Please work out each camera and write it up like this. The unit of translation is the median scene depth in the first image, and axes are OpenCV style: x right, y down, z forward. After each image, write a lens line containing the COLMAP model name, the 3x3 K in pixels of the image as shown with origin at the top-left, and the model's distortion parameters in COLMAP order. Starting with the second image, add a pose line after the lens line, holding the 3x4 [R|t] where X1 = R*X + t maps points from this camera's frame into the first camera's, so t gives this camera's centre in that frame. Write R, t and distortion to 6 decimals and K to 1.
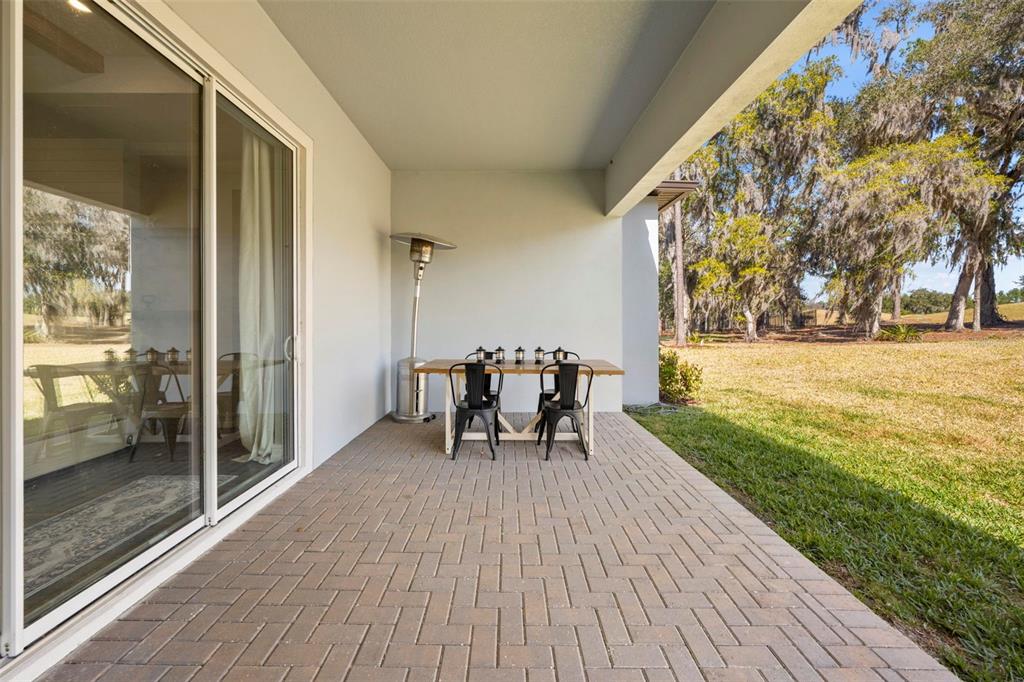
lens RADIAL K [[438.4, 0, 513.5], [0, 438.4, 321.9], [0, 0, 1]] dist [-0.000339, 0.000007]
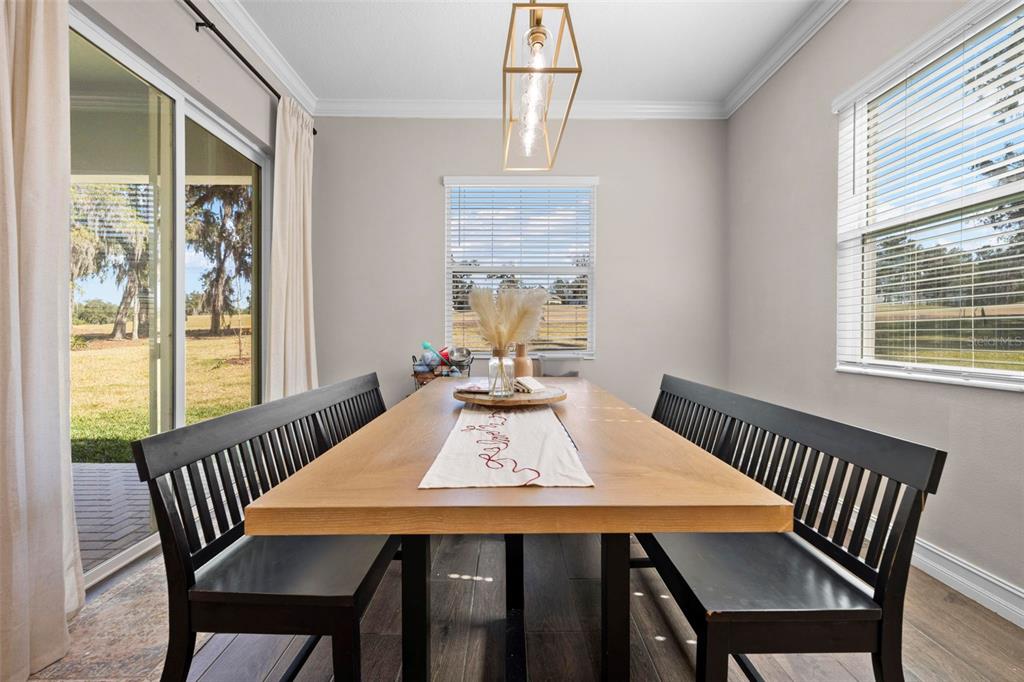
lens RADIAL K [[407.5, 0, 512.3], [0, 407.5, 334.8], [0, 0, 1]] dist [-0.001207, -0.000014]
pose [[0.025585, -0.007043, 0.999648, -0.098395], [-0.000620, 0.999975, 0.007061, -0.001246], [-0.999672, -0.000800, 0.025580, -0.126092]]
